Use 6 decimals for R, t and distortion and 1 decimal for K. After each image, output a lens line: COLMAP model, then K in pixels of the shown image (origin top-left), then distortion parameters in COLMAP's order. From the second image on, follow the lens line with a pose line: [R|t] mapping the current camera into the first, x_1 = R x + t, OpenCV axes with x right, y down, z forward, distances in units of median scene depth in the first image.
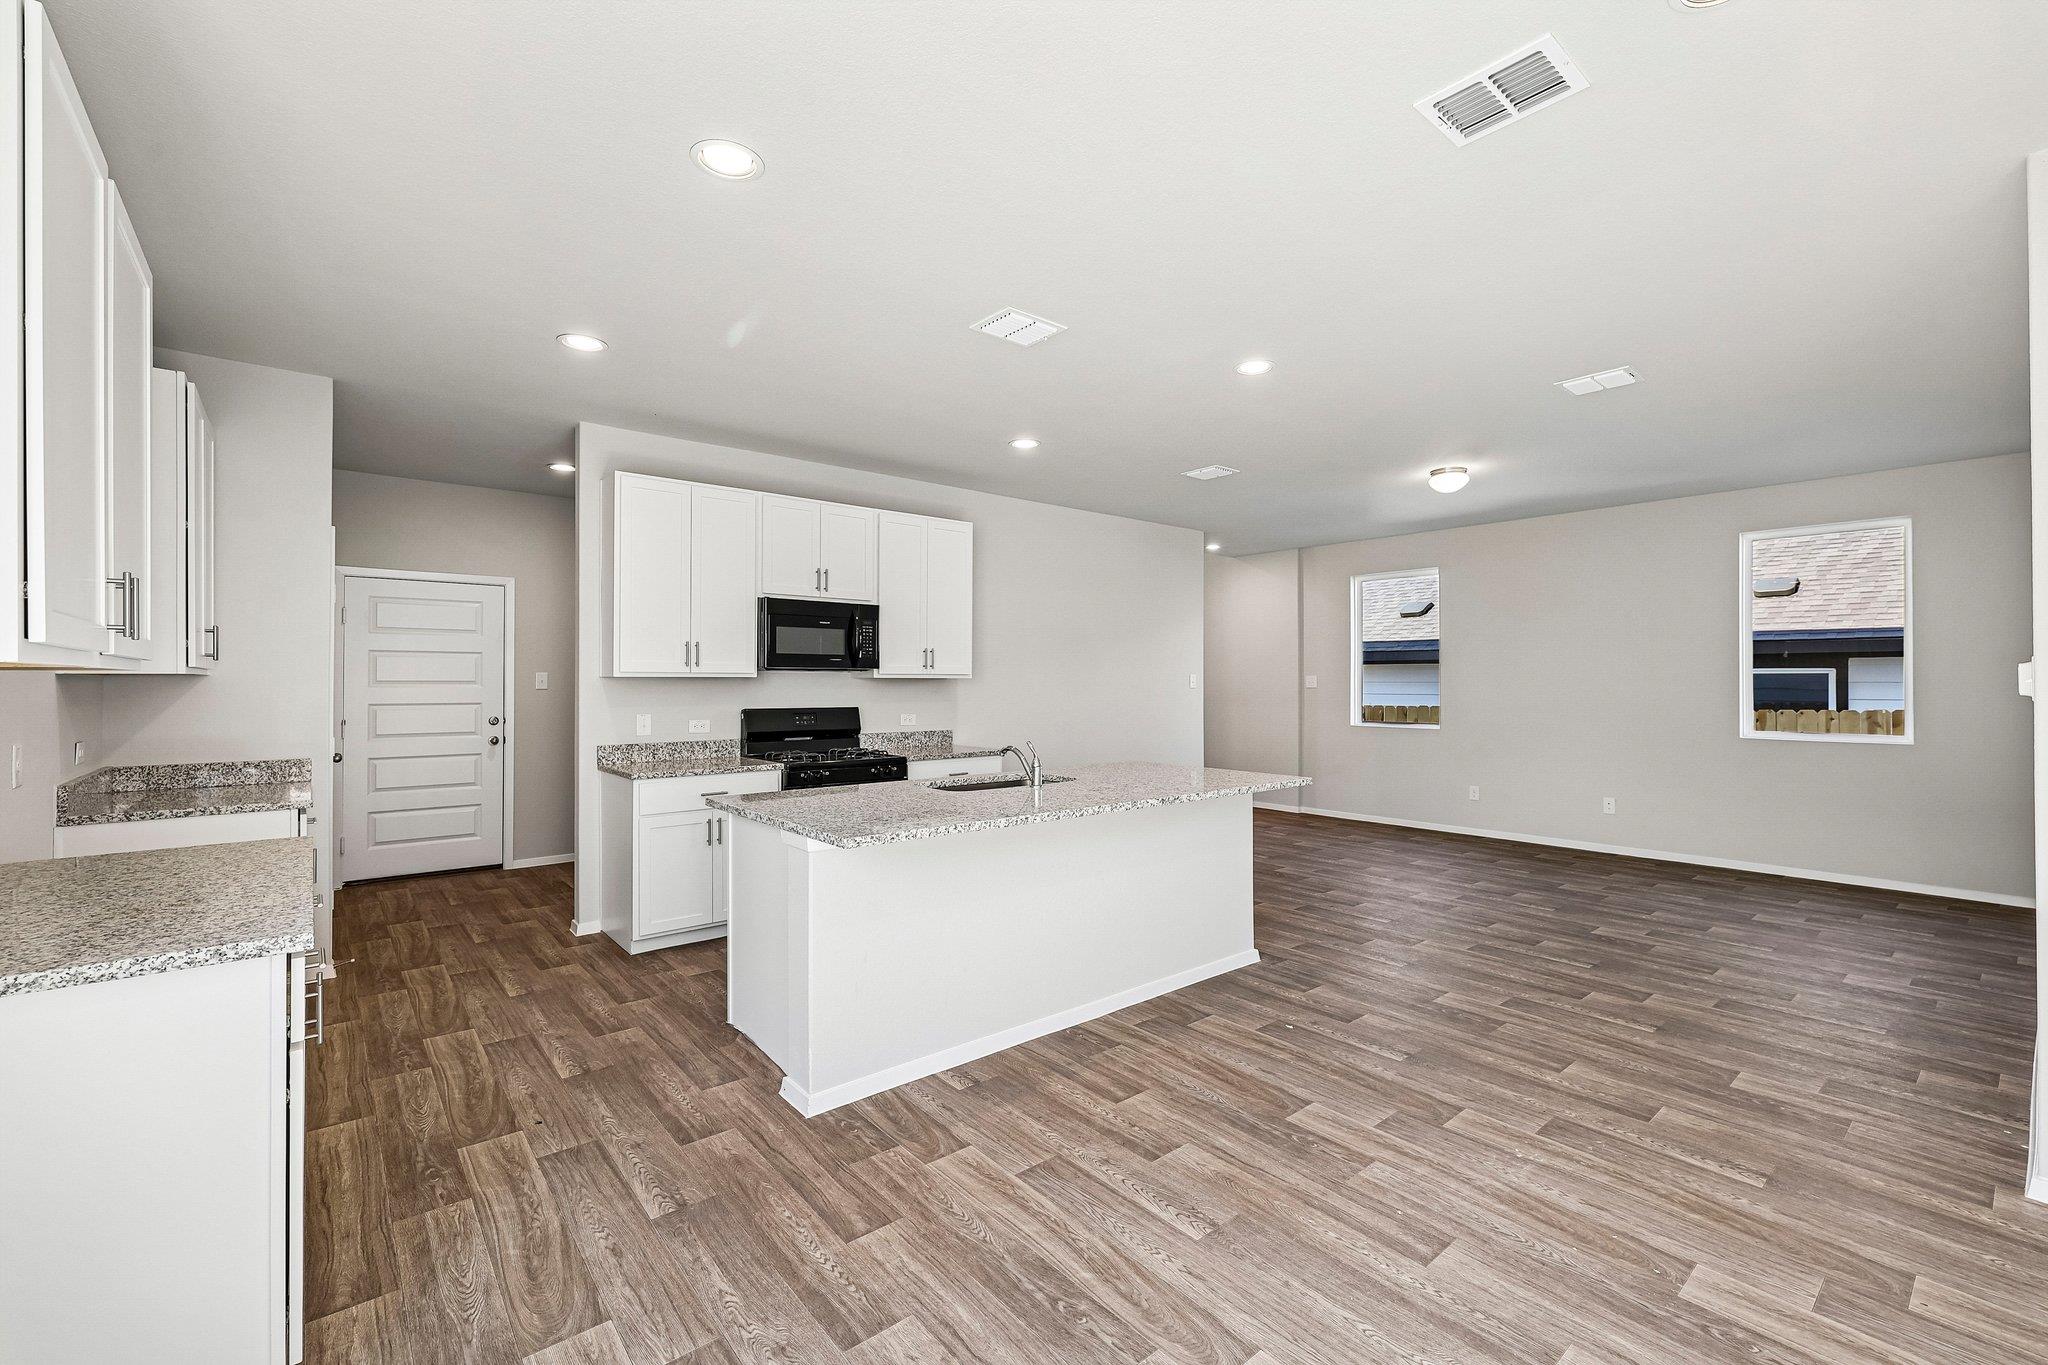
lens RADIAL K [[859.8, 0, 1030.0], [0, 859.8, 680.2], [0, 0, 1]] dist [0.002108, 0.000453]
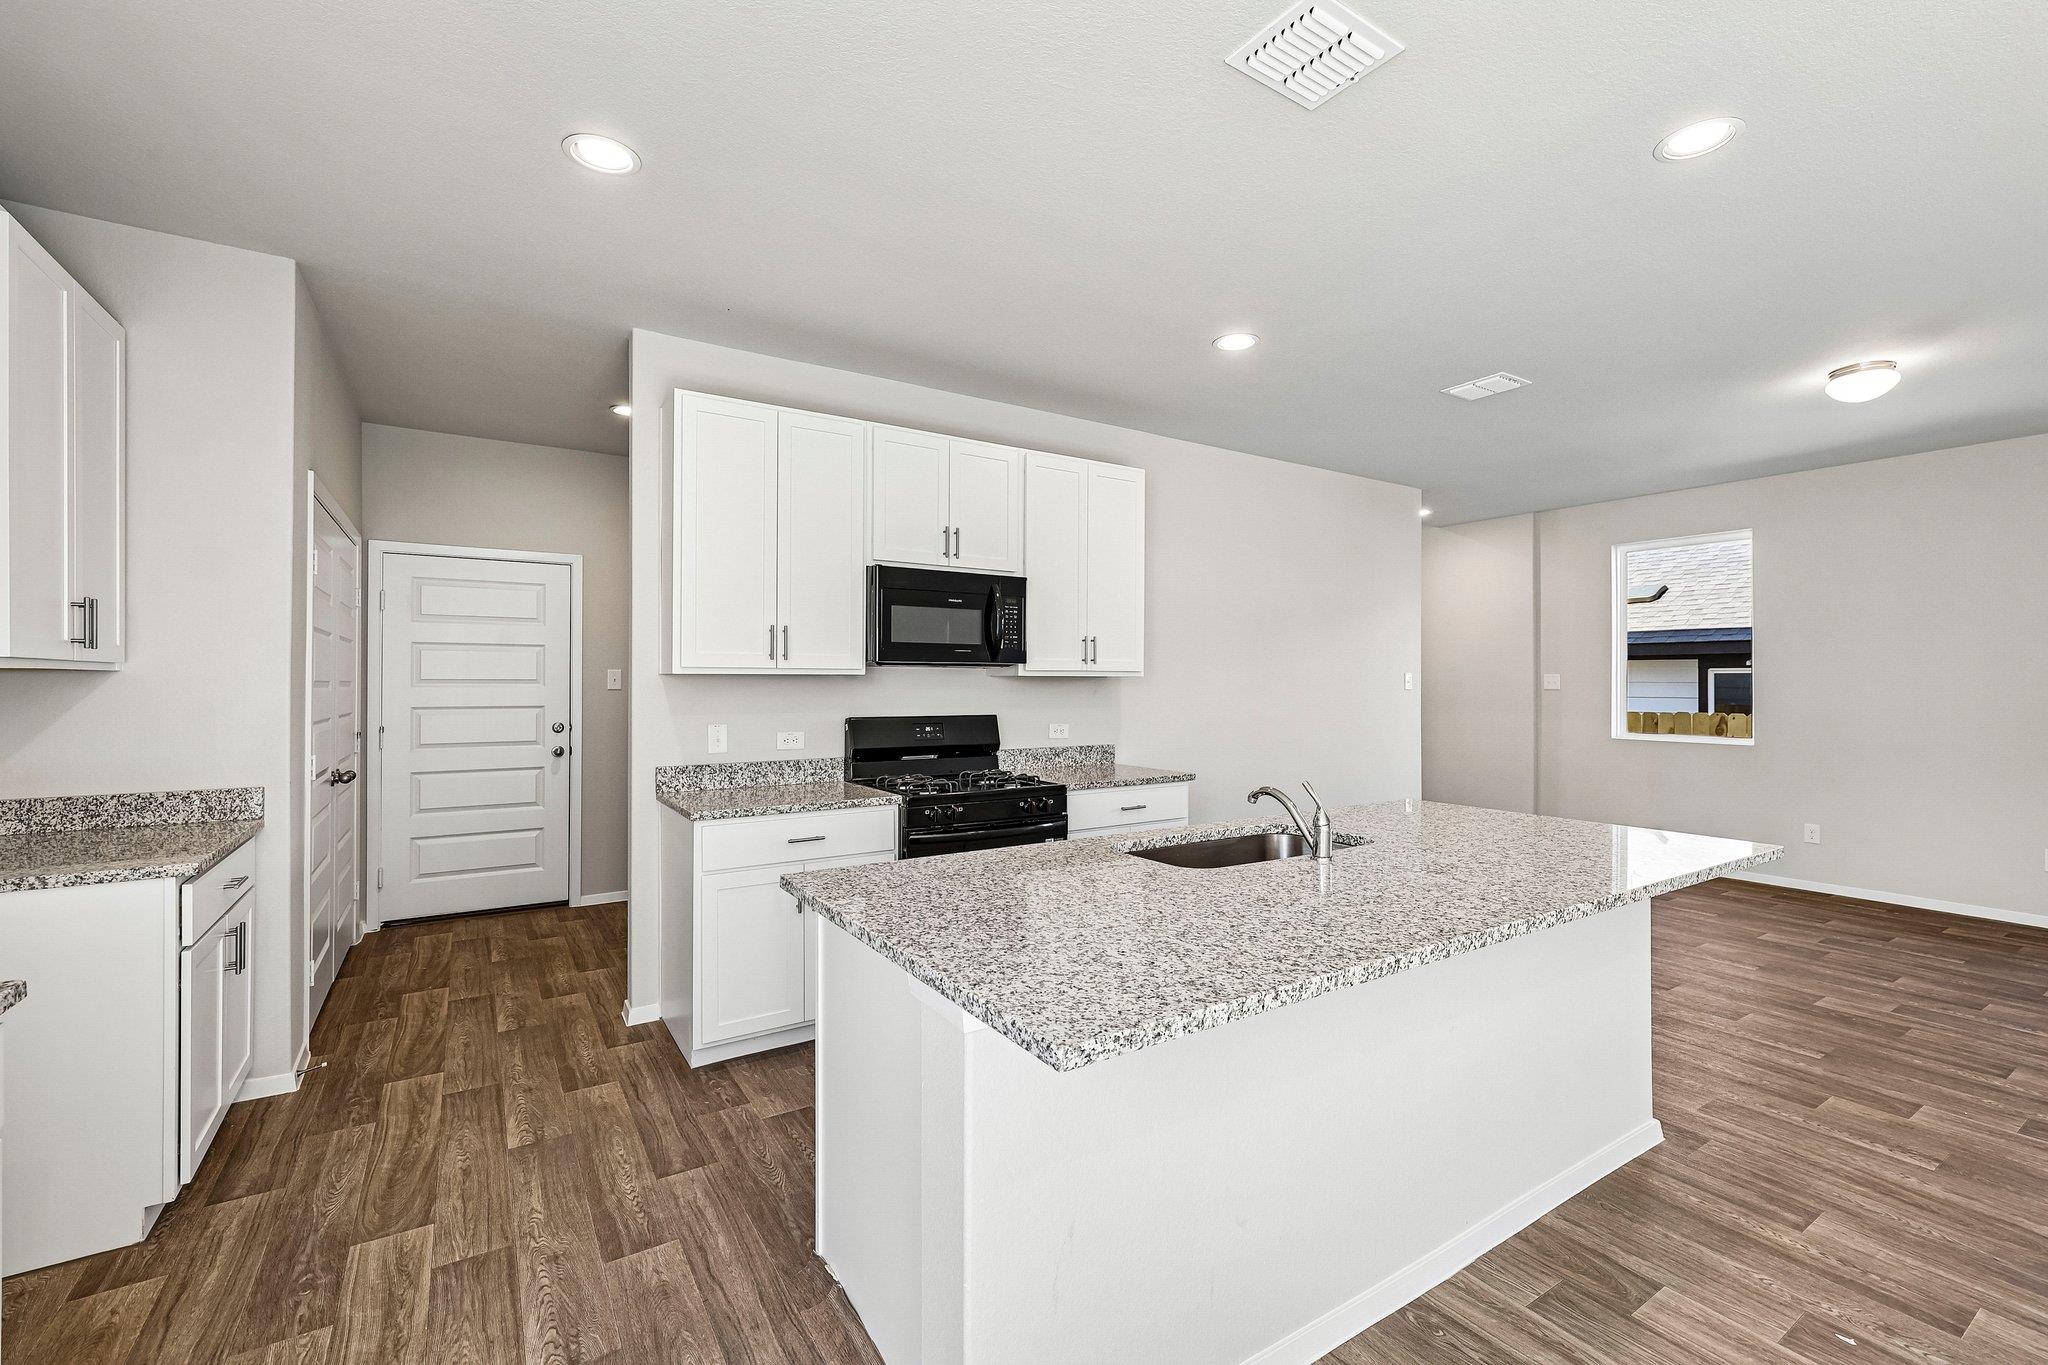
lens RADIAL K [[859.8, 0, 1030.0], [0, 859.8, 680.2], [0, 0, 1]] dist [0.002108, 0.000453]
pose [[0.992762, 0.001068, -0.120097, -0.089170], [-0.000976, 0.999999, 0.000826, 0.000442], [0.120098, -0.000702, 0.992762, 0.285908]]
